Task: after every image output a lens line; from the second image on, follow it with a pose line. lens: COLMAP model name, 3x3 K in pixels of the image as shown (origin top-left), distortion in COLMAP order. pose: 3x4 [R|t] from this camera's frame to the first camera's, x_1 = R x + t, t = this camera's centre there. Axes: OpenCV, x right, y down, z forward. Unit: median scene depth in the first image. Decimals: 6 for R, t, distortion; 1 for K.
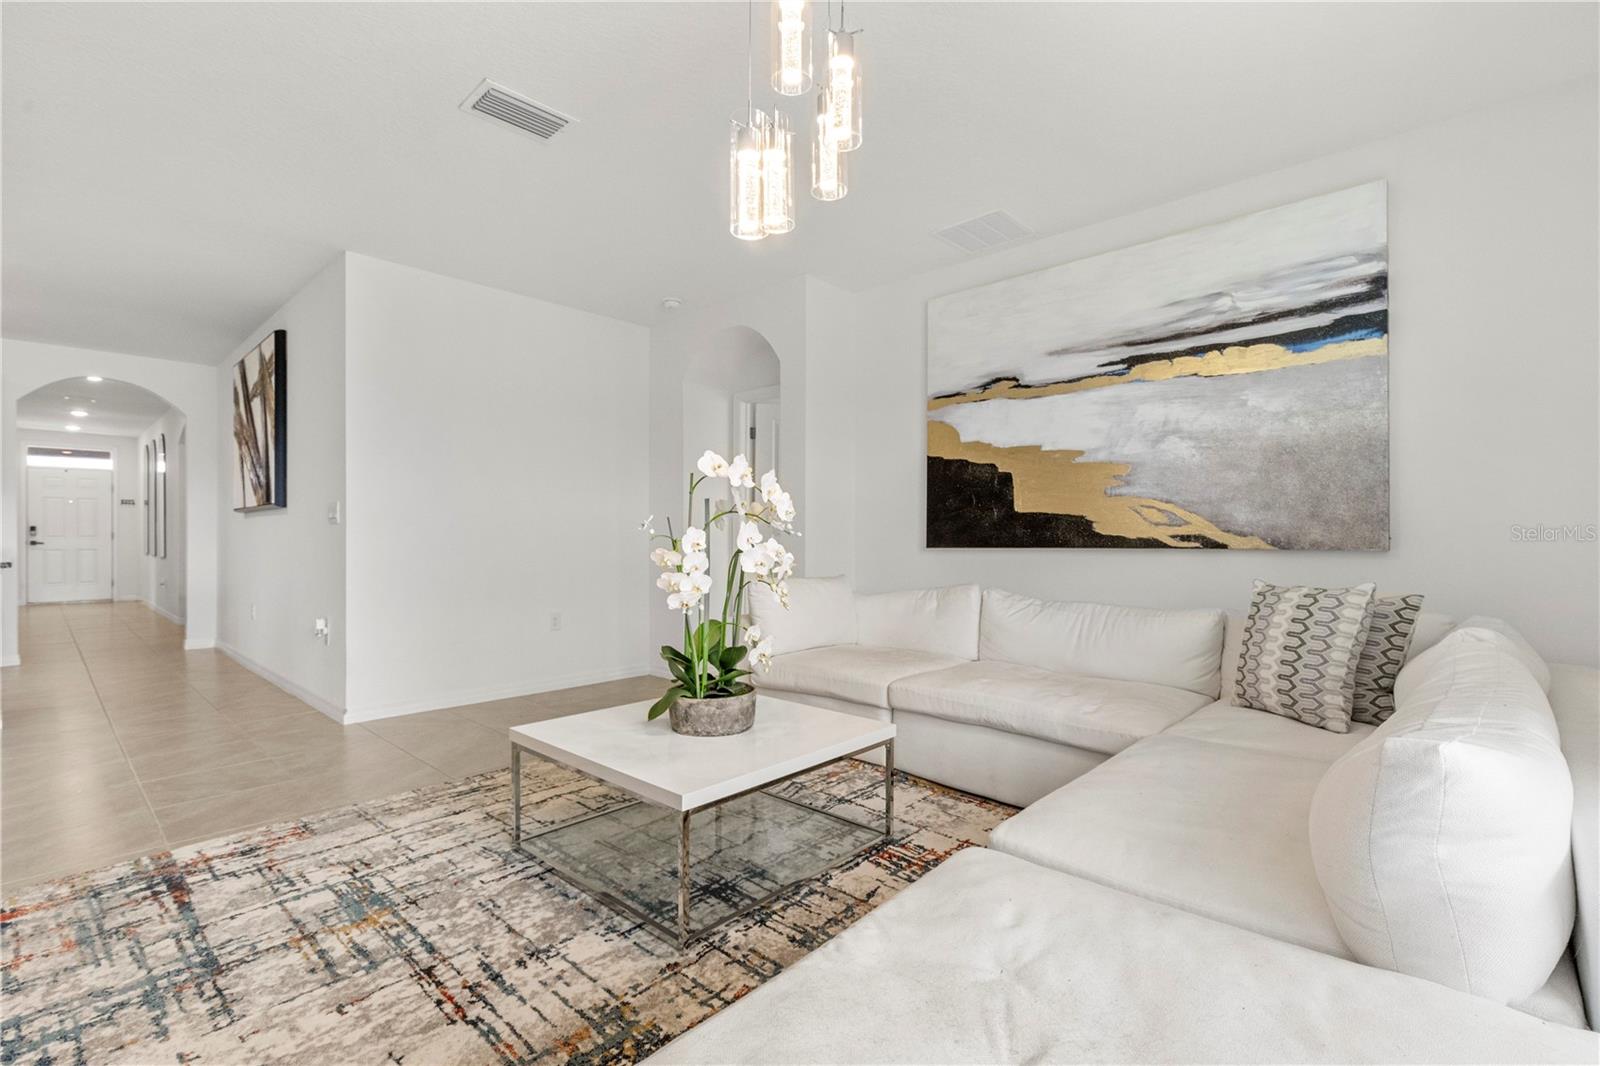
lens RADIAL K [[723.2, 0, 805.4], [0, 723.2, 534.5], [0, 0, 1]] dist [0.001902, -0.000577]
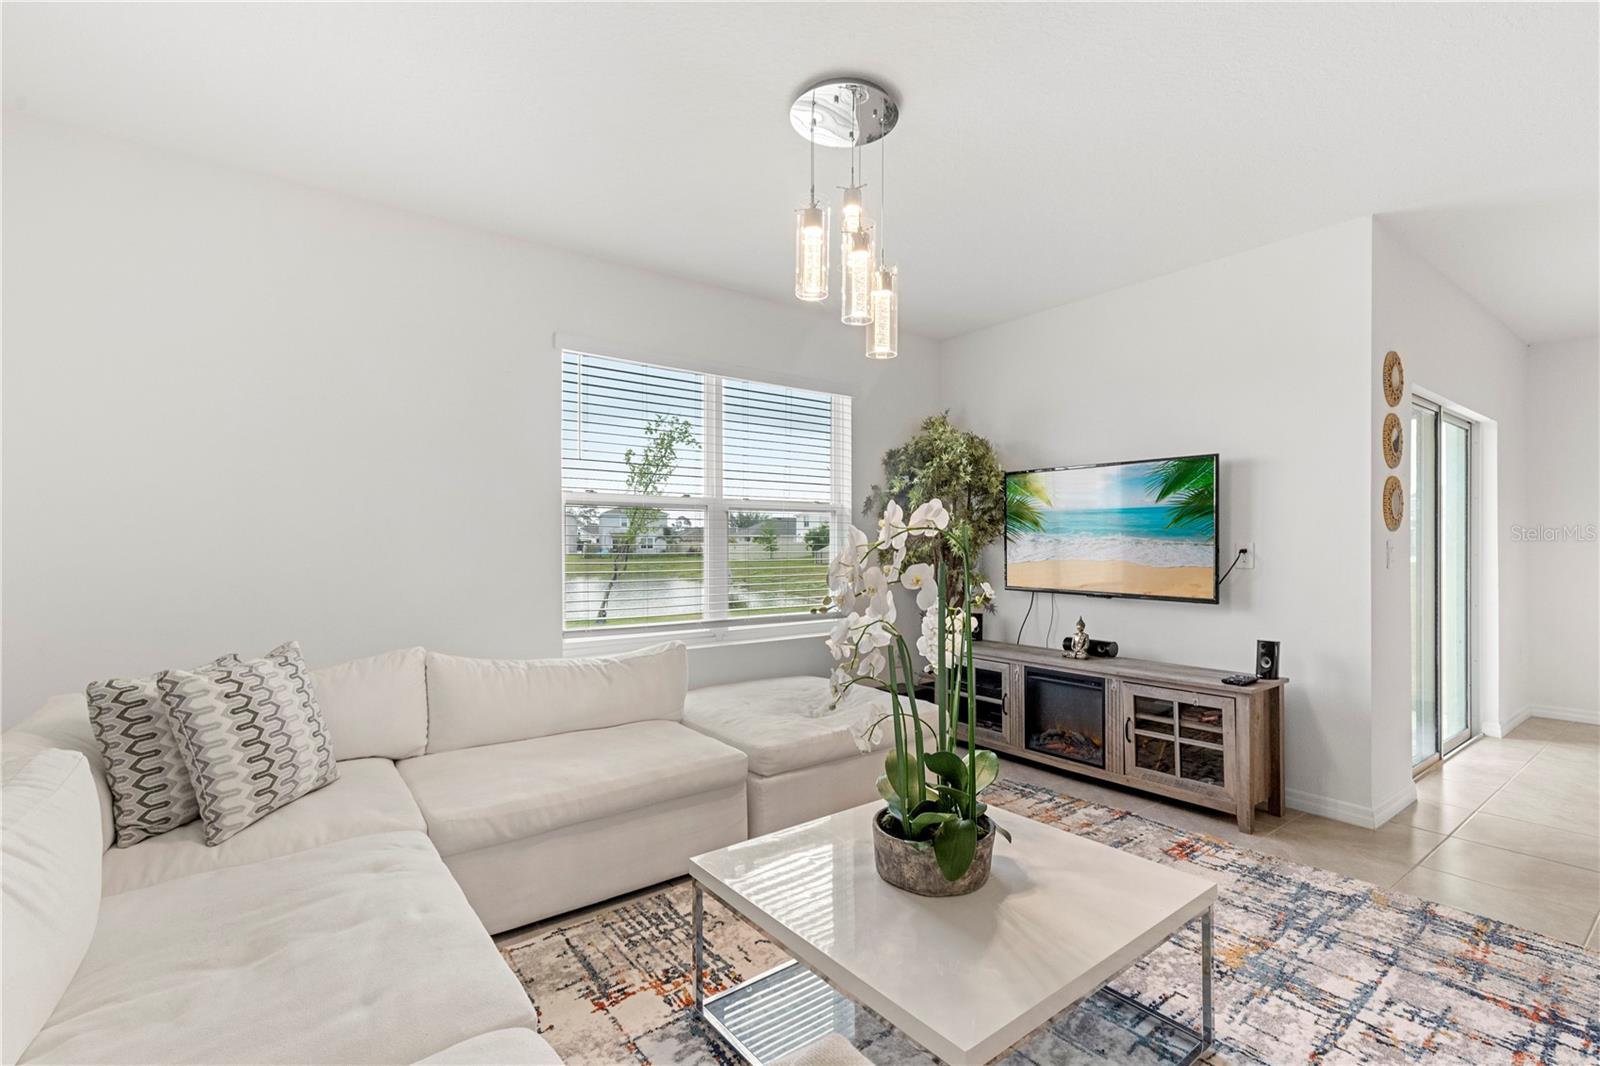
lens RADIAL K [[723.2, 0, 803.0], [0, 723.2, 535.6], [0, 0, 1]] dist [0.001902, -0.000577]
pose [[-0.985551, -0.004966, 0.169305, -0.072576], [-0.006147, 0.999960, -0.006448, -0.041744], [-0.169266, -0.007396, -0.985543, 1.072444]]
